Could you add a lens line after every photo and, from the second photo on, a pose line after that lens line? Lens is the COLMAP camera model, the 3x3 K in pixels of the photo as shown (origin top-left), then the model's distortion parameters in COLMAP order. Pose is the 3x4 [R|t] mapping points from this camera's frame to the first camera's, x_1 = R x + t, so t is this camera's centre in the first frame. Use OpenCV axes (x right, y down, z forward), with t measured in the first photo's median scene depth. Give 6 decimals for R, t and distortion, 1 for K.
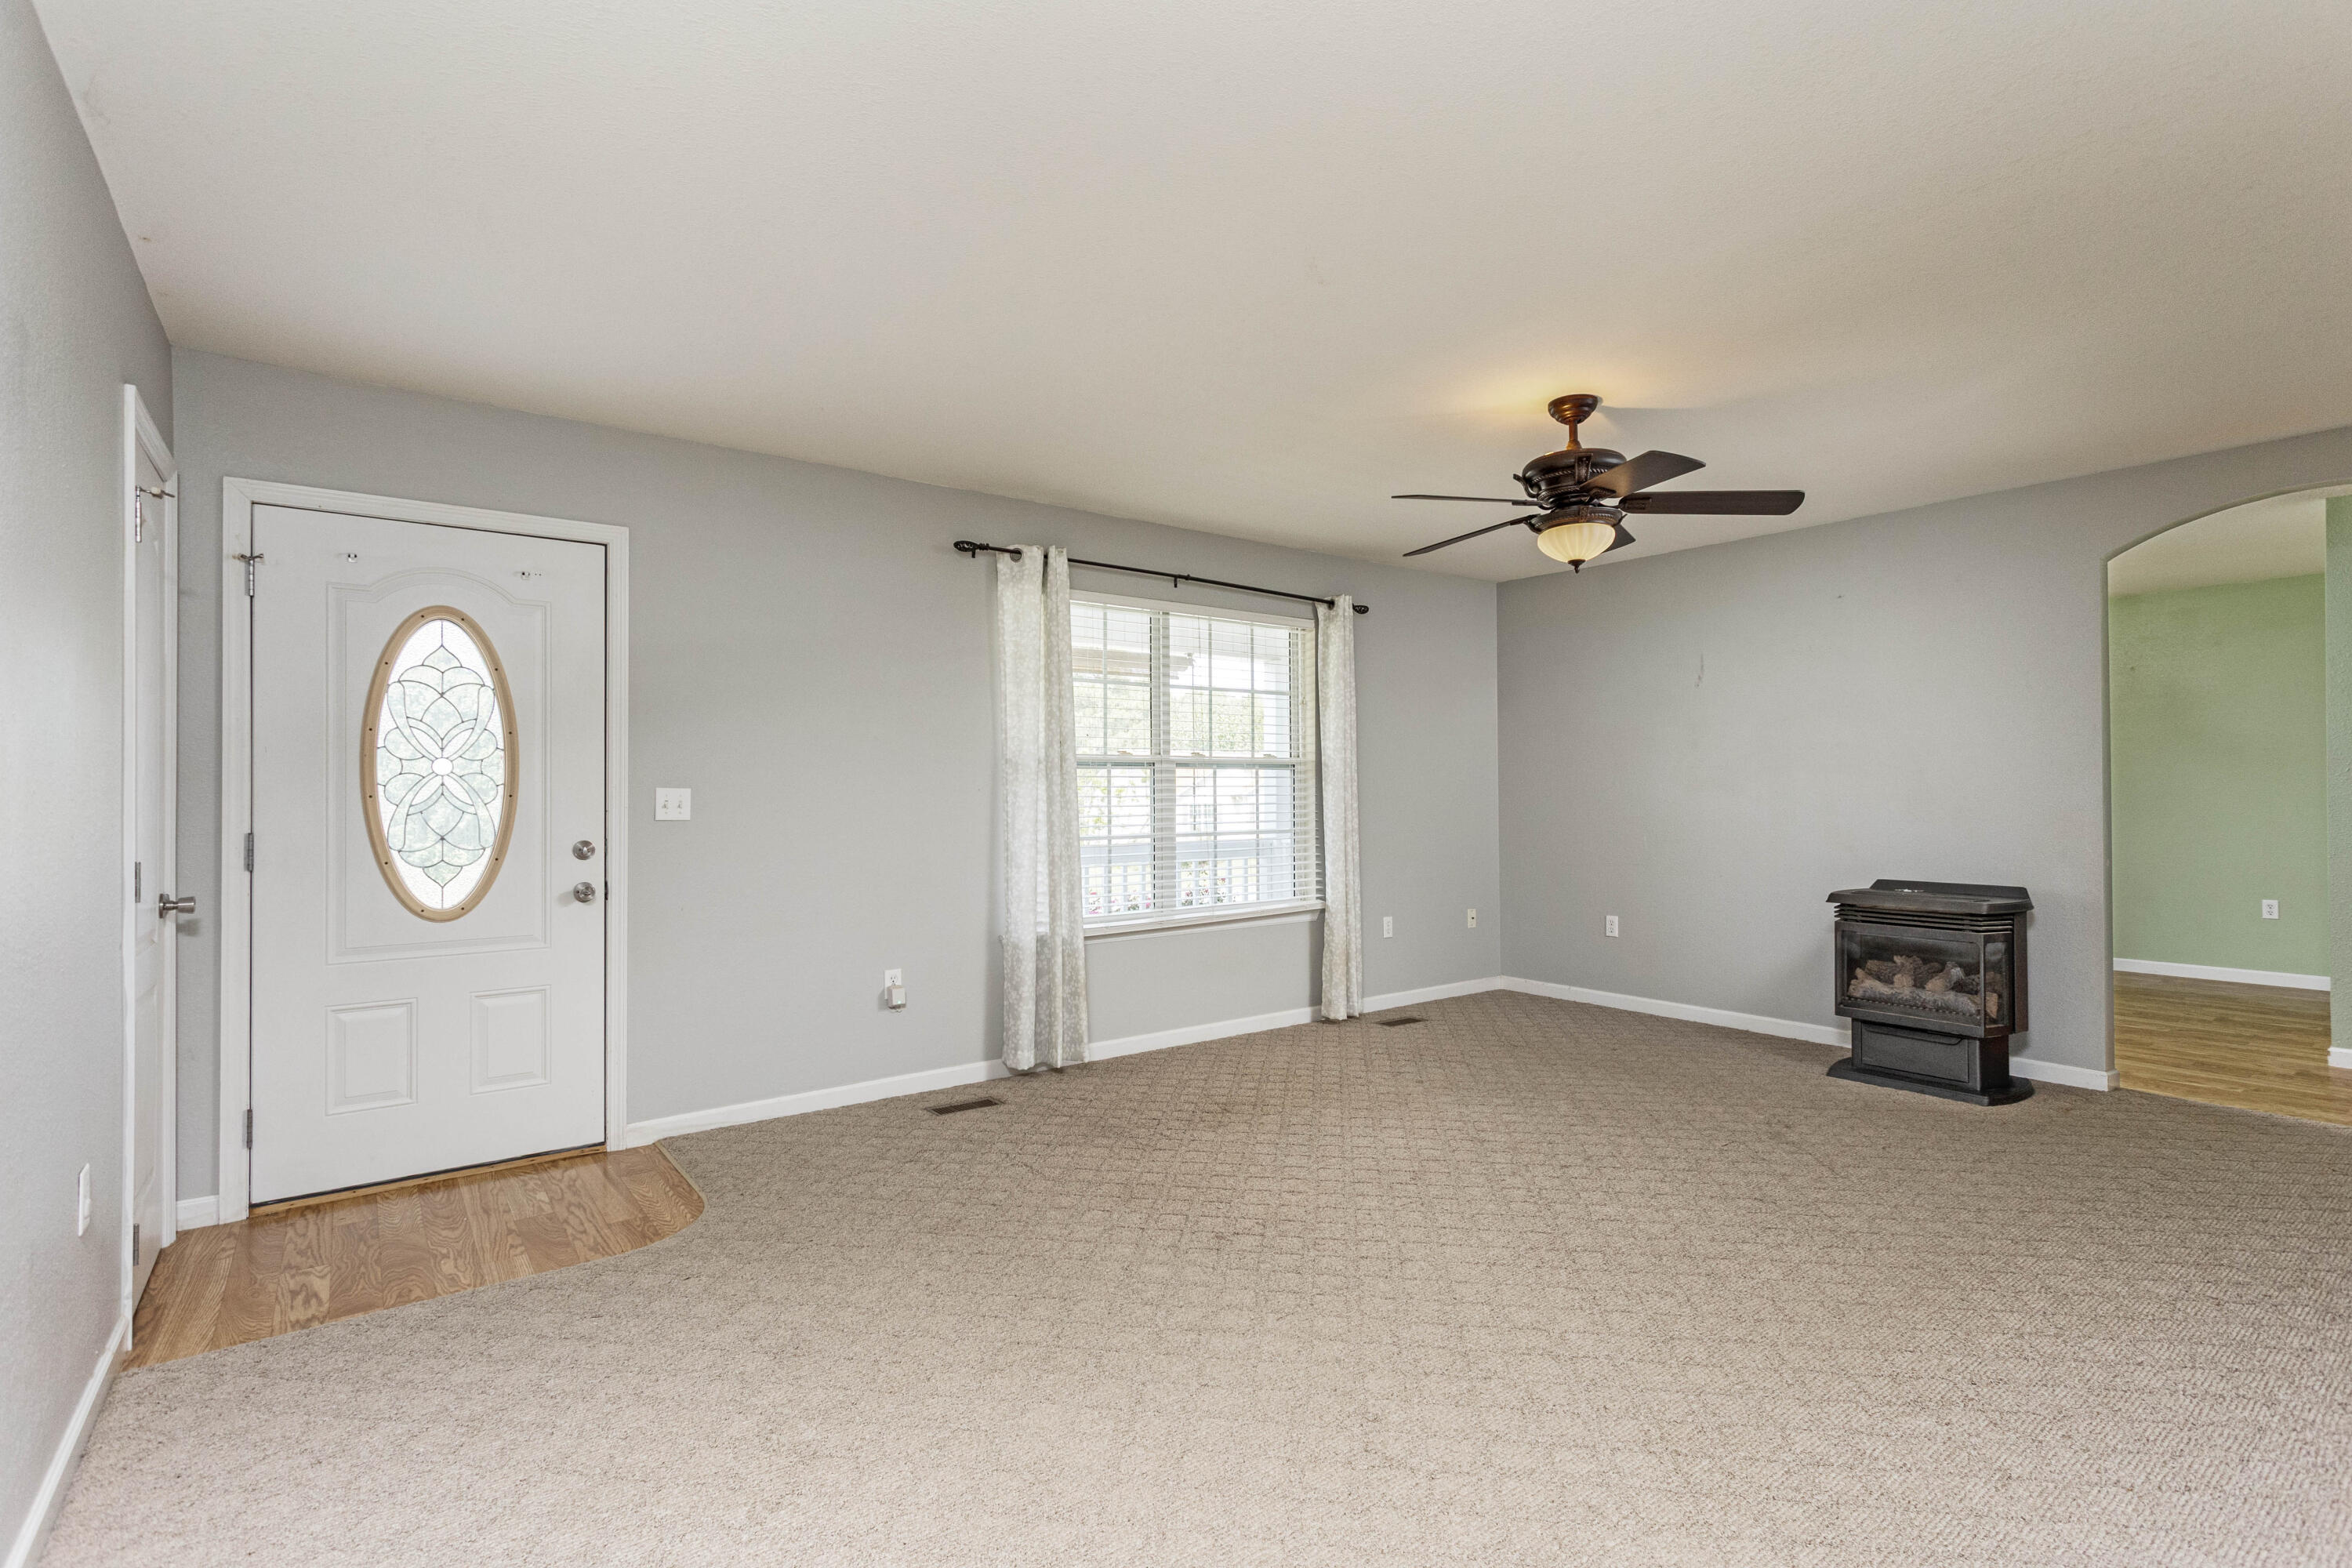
lens RADIAL K [[1114.7, 0, 1180.2], [0, 1114.7, 785.2], [0, 0, 1]] dist [0.007312, 0.001560]
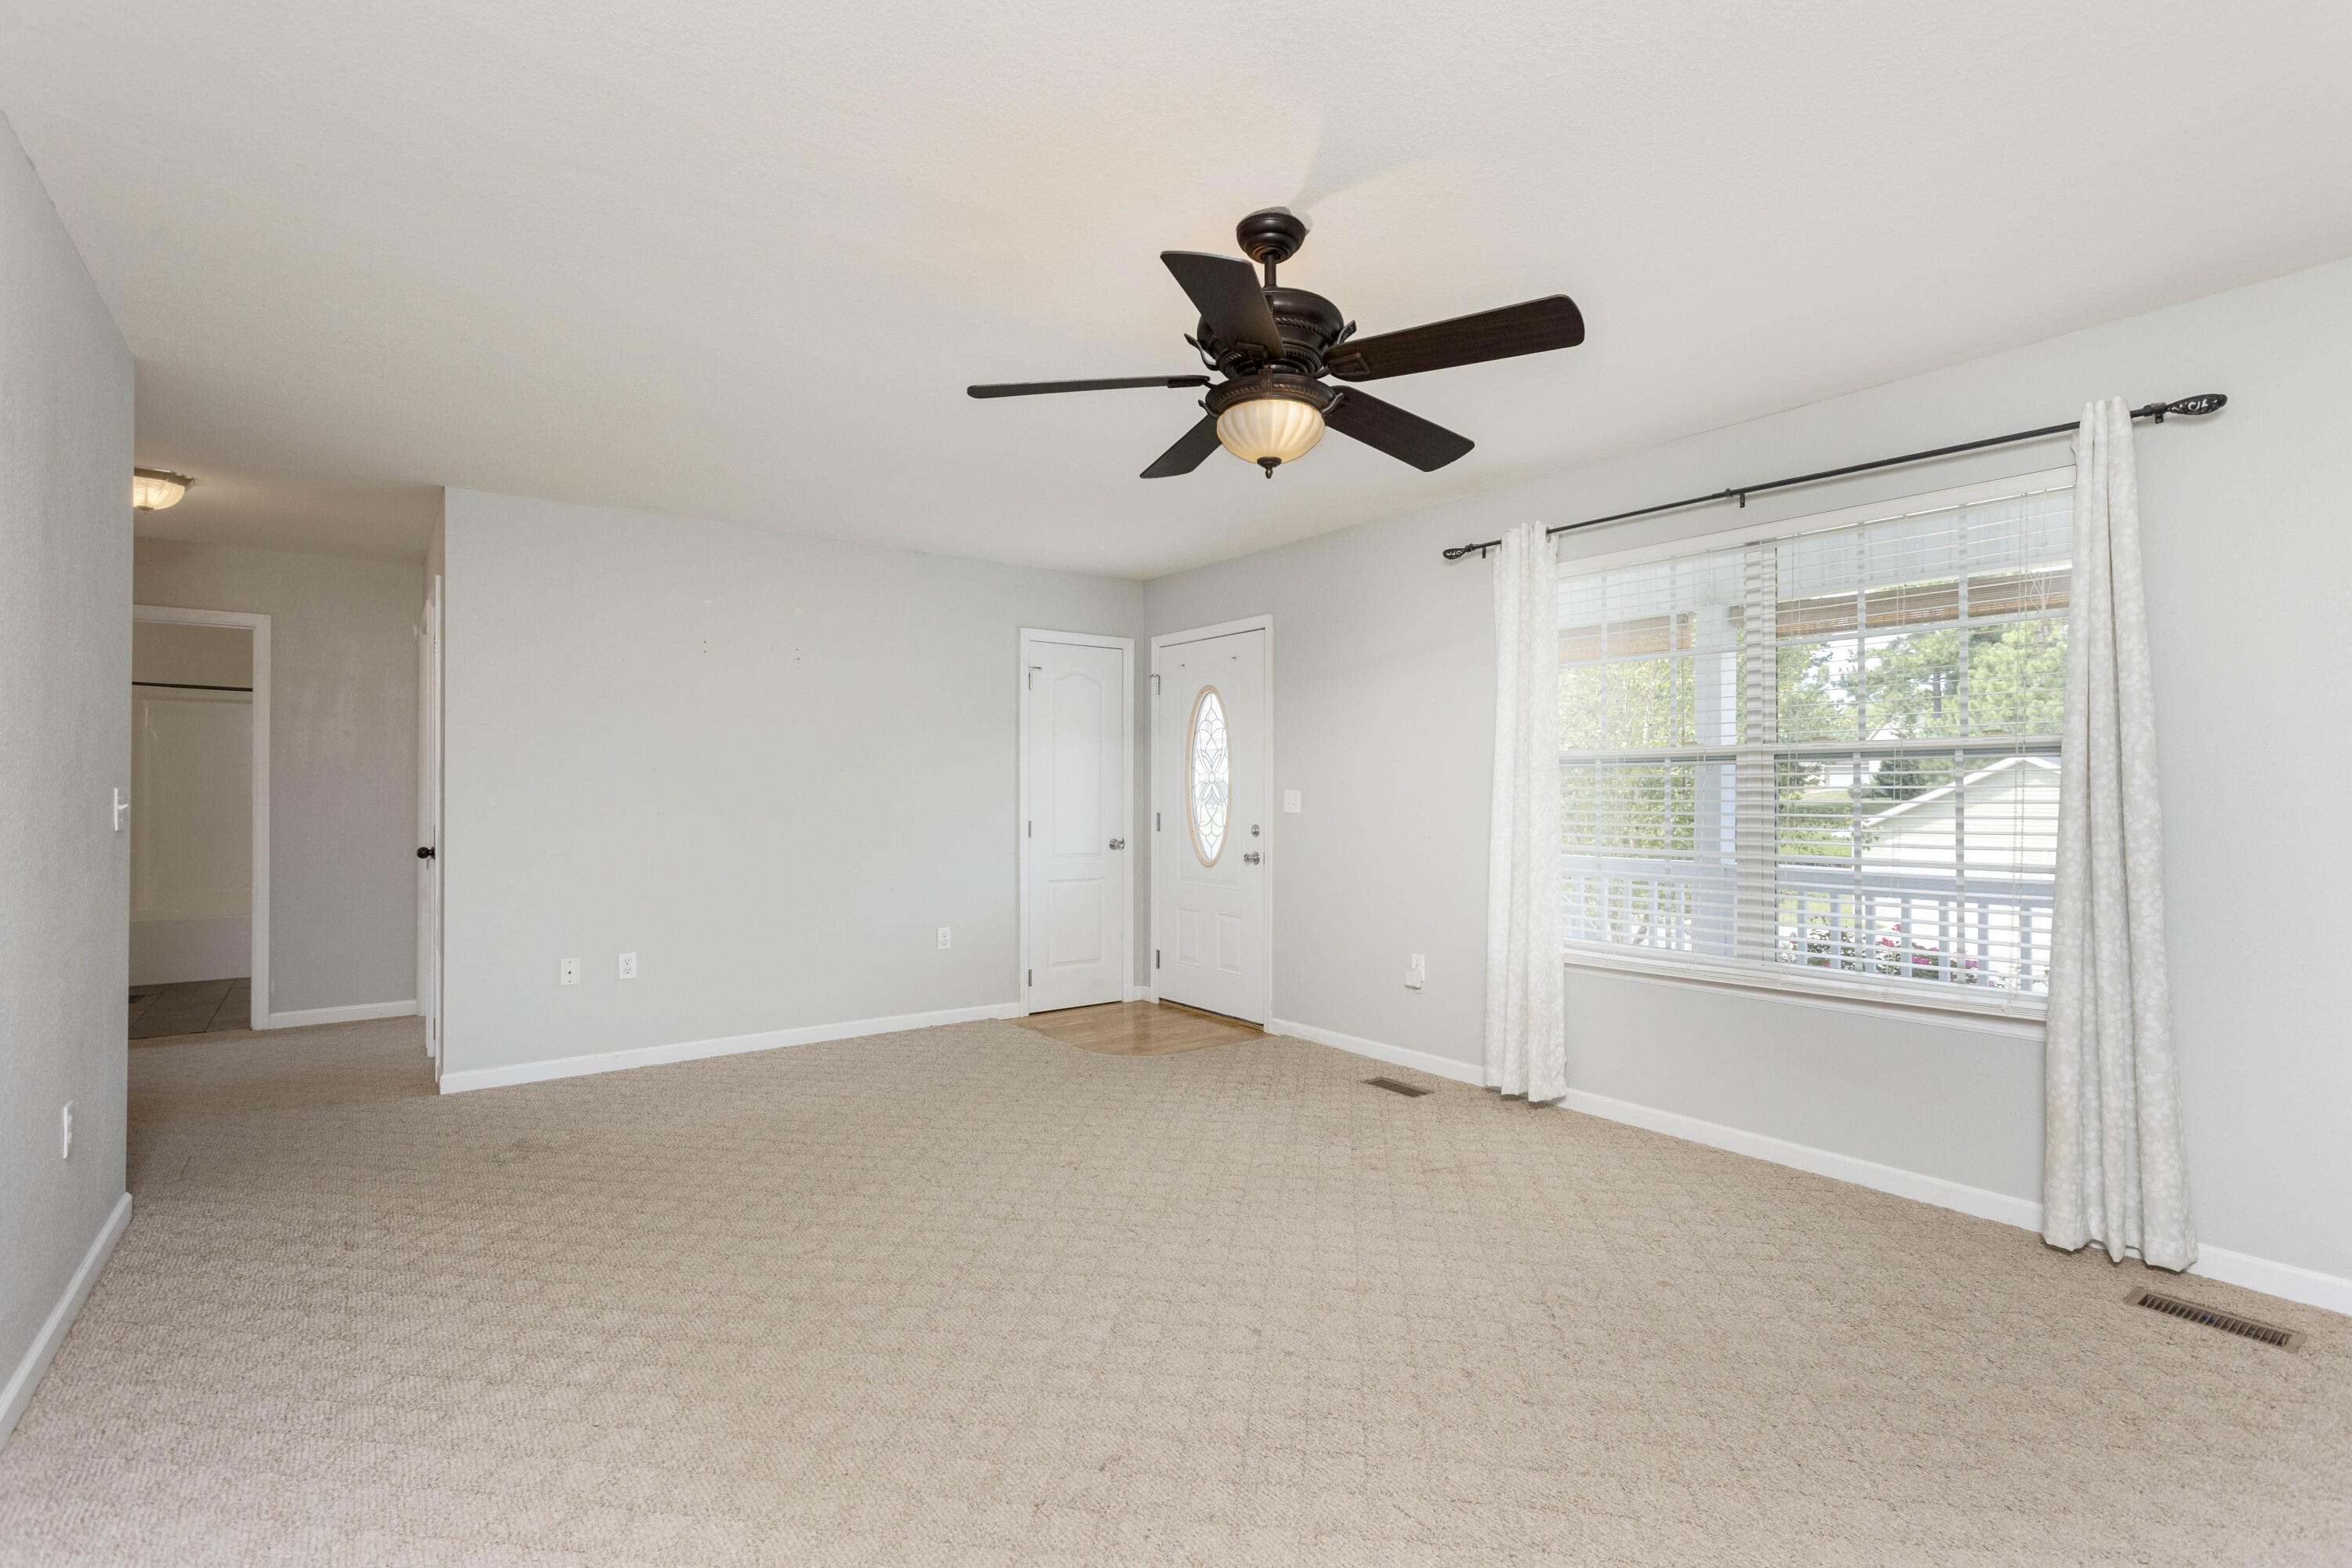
lens RADIAL K [[1114.7, 0, 1188.6], [0, 1114.7, 786.6], [0, 0, 1]] dist [0.007312, 0.001560]
pose [[-0.008135, -0.003886, -0.999959, 0.909385], [0.001222, 0.999992, -0.003896, 0.003330], [0.999966, -0.001253, -0.008130, 0.838988]]
